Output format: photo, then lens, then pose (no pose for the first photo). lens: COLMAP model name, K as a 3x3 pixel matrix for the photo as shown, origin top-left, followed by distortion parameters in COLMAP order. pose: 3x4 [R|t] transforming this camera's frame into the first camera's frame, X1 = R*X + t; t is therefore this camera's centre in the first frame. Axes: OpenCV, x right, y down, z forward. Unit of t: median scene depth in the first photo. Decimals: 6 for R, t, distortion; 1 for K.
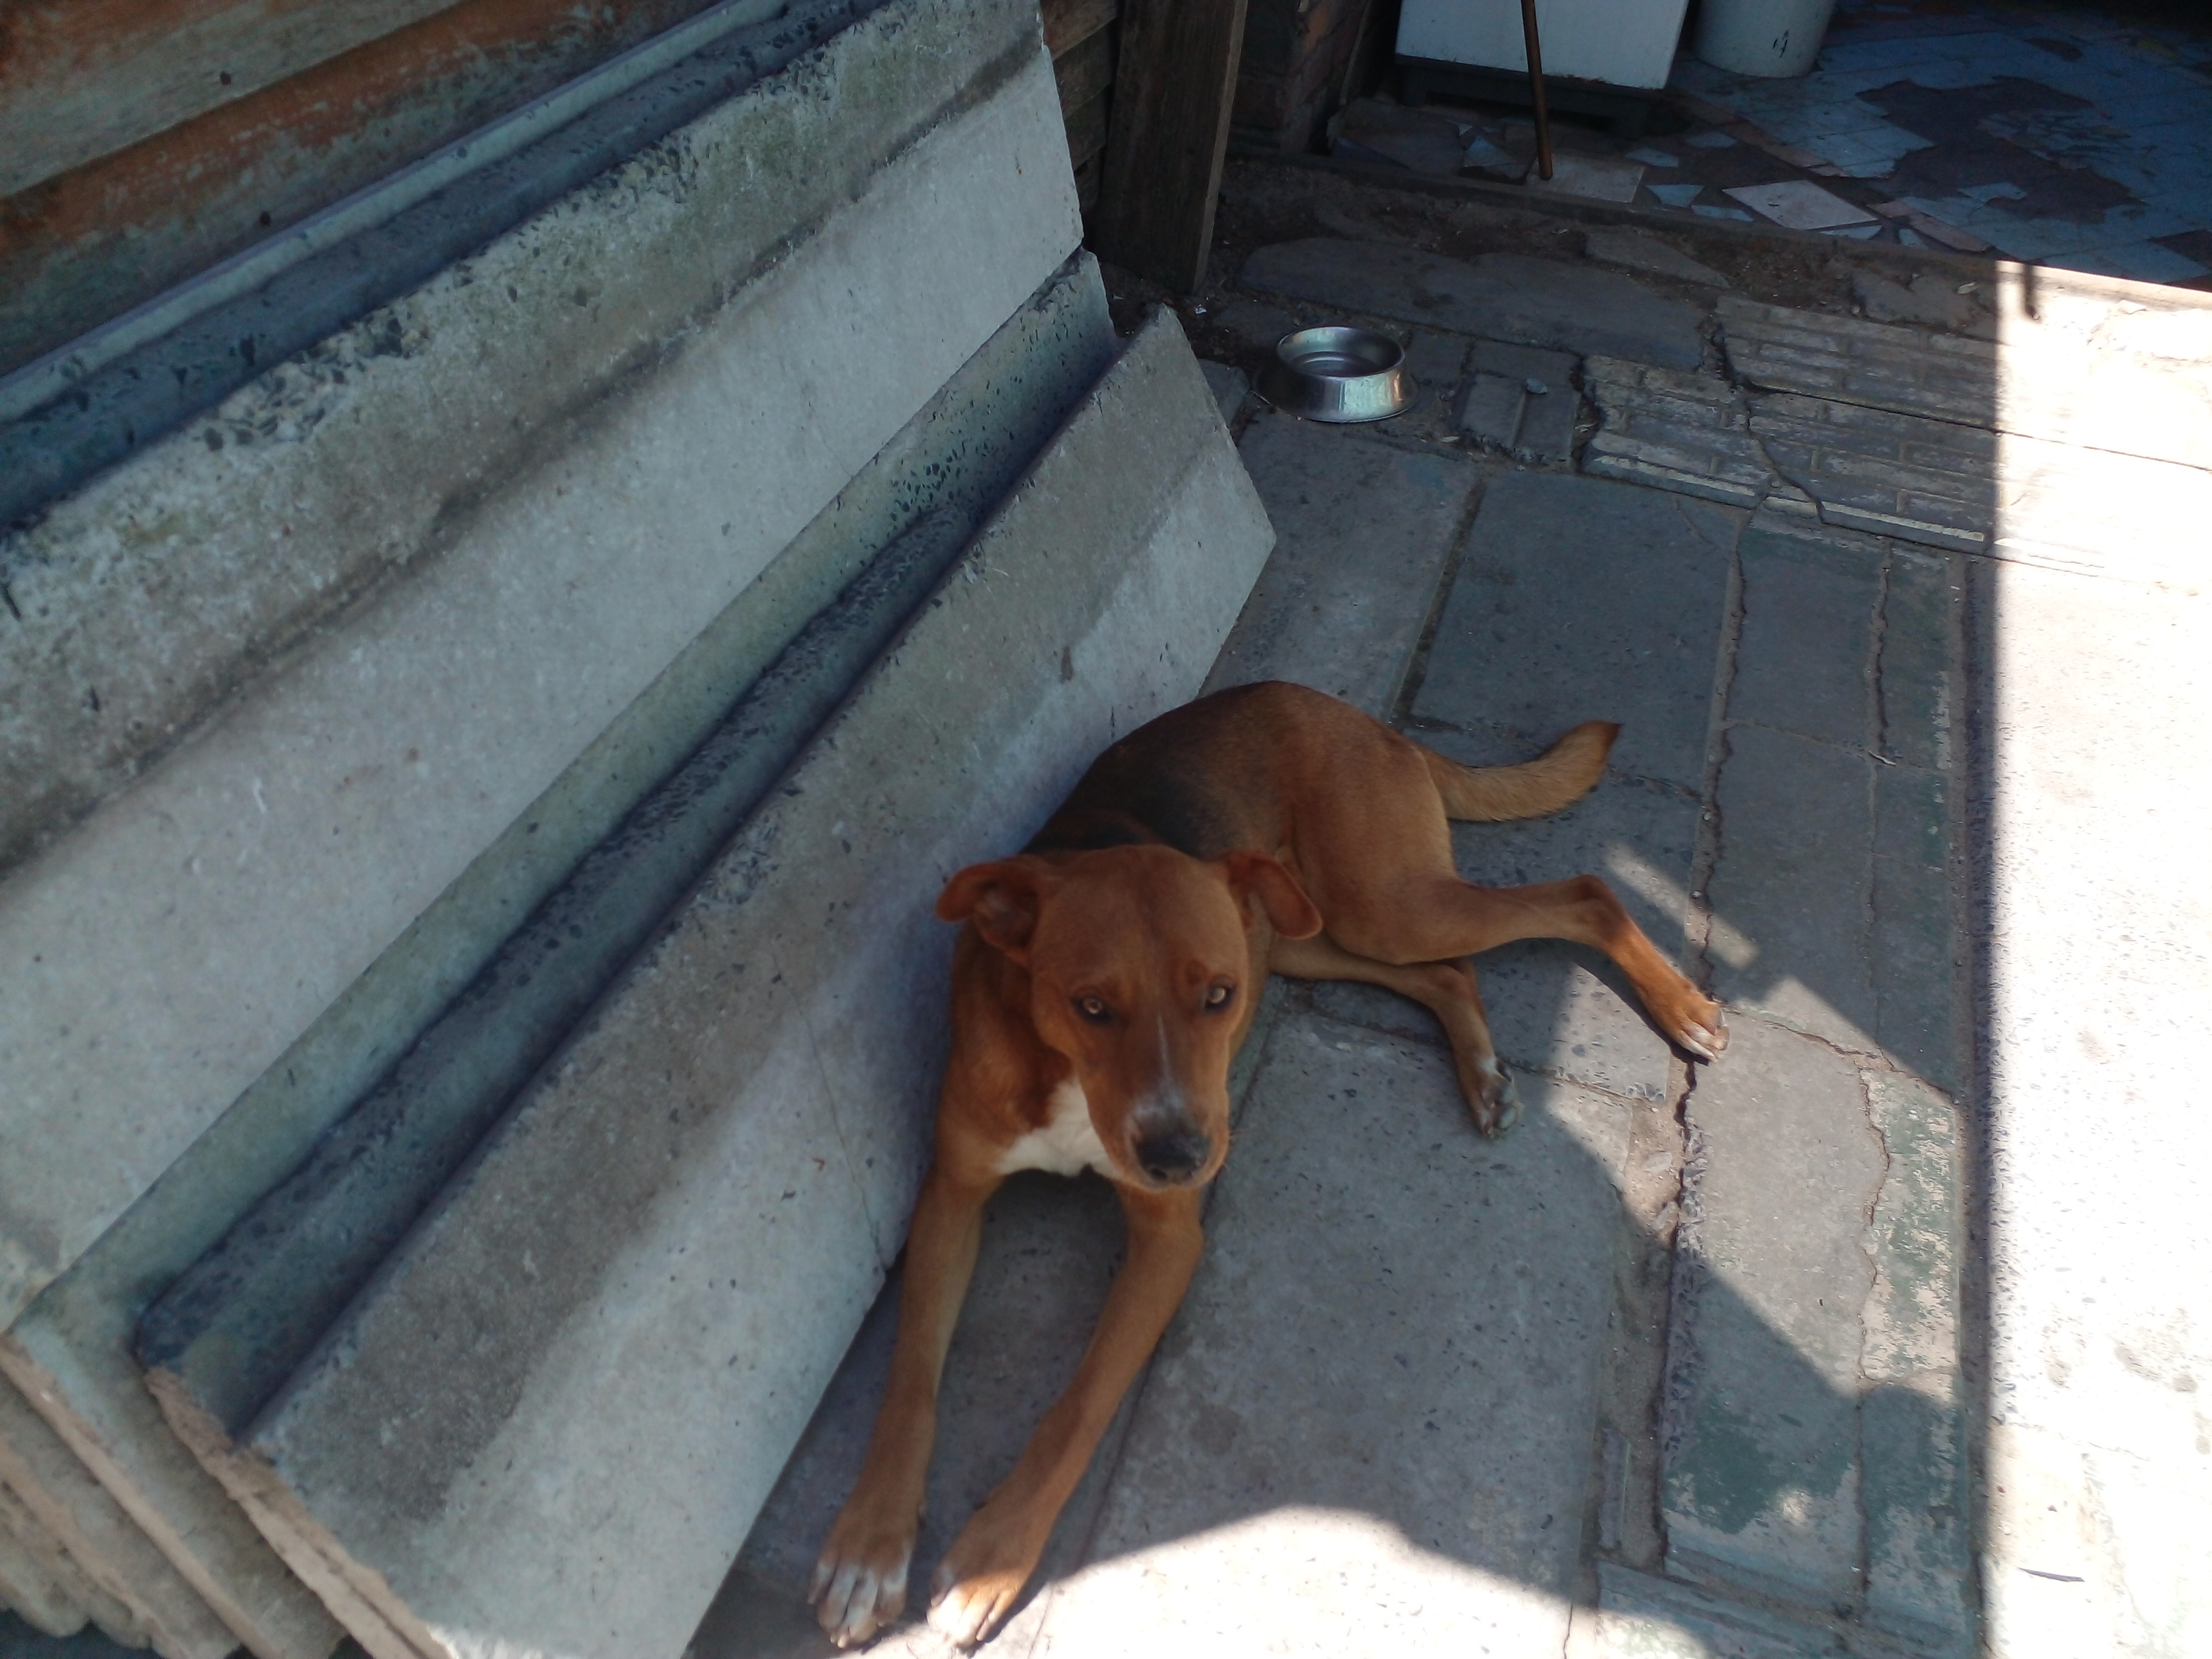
lens RADIAL K [[1800.9, 0, 1106.0], [0, 1800.9, 829.5], [0, 0, 1]] dist [0.001438, -0.005343]
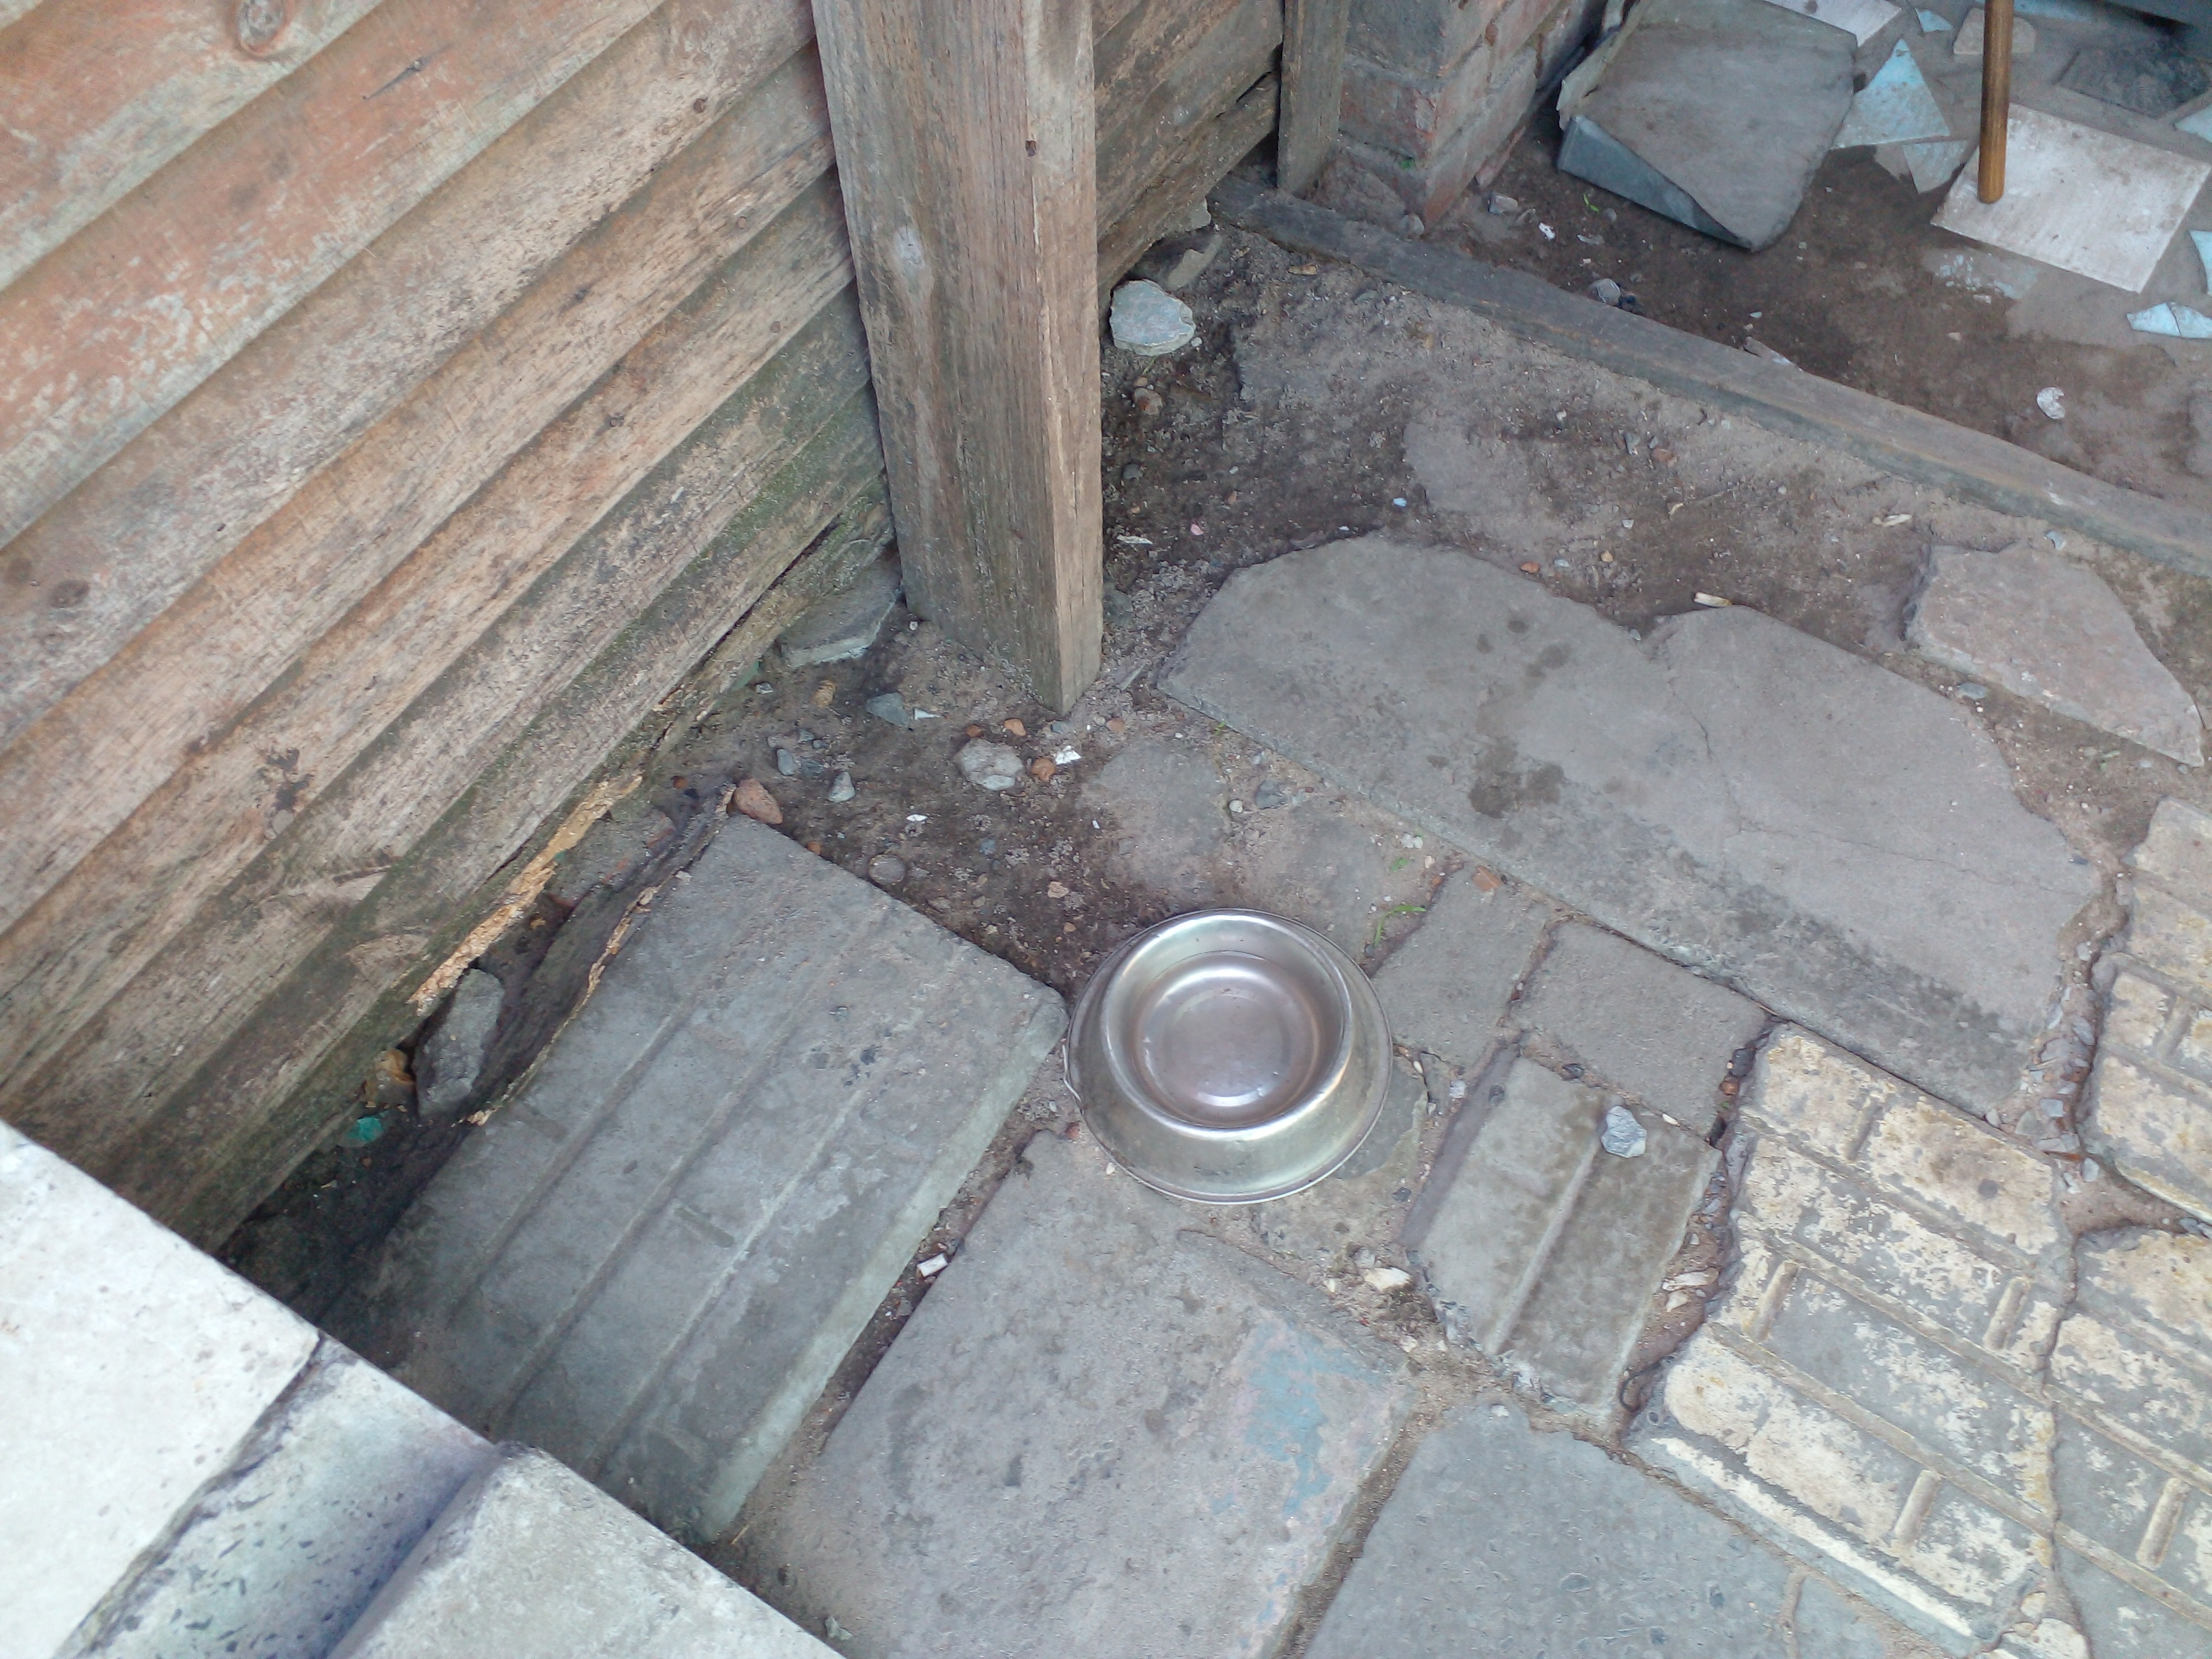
lens RADIAL K [[1899.4, 0, 1106.0], [0, 1899.4, 829.5], [0, 0, 1]] dist [-0.031184, -0.008839]
pose [[0.956822, 0.134308, -0.257783, 0.208563], [-0.045904, 0.945539, 0.322255, -0.445179], [0.287025, -0.296507, 0.910879, 0.479926]]
